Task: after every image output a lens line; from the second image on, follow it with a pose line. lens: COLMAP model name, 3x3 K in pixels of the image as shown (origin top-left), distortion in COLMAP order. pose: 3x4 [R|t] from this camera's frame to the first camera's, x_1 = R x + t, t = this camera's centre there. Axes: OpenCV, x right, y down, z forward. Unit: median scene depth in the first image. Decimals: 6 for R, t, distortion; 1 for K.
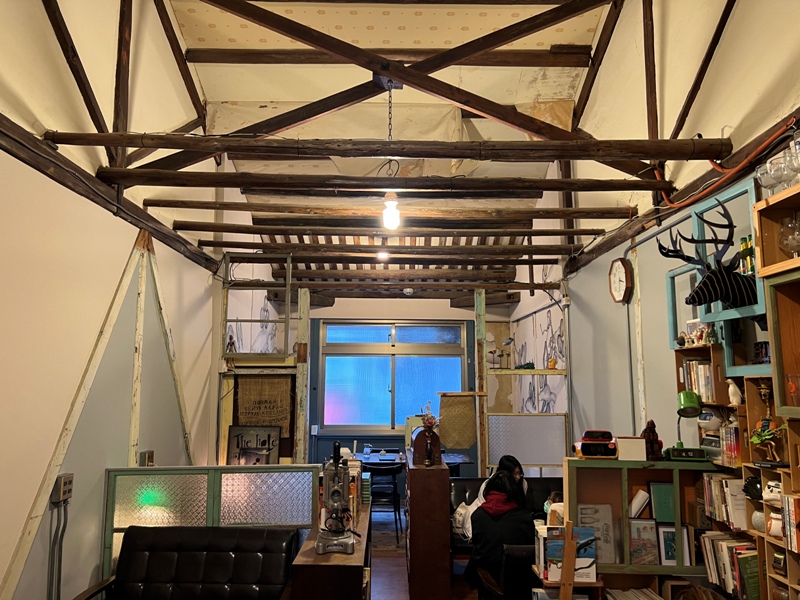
lens RADIAL K [[603.4, 0, 394.4], [0, 603.4, 295.3], [0, 0, 1]] dist [0.049529, -0.060879]
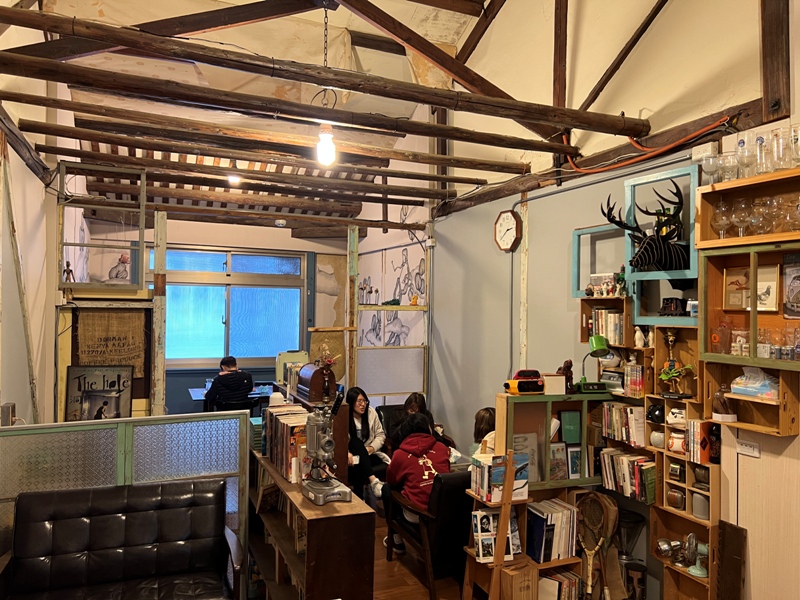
lens RADIAL K [[603.4, 0, 402.0], [0, 603.4, 295.8], [0, 0, 1]] dist [0.049529, -0.060879]
pose [[0.922542, 0.017418, 0.385504, -0.255383], [-0.066225, 0.991306, 0.113691, -0.021639], [-0.380172, -0.130415, 0.915675, 0.059510]]
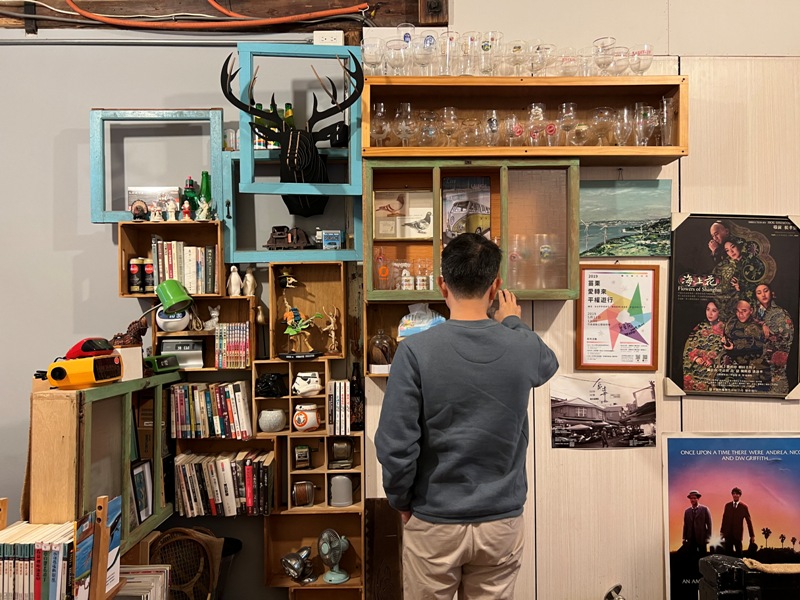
lens RADIAL K [[603.4, 0, 400.8], [0, 603.4, 303.4], [0, 0, 1]] dist [0.049529, -0.060879]
pose [[-0.009084, 0.014720, 0.999850, -0.207097], [-0.132261, 0.991089, -0.015793, 0.126075], [-0.991173, -0.132384, -0.007057, 0.568028]]
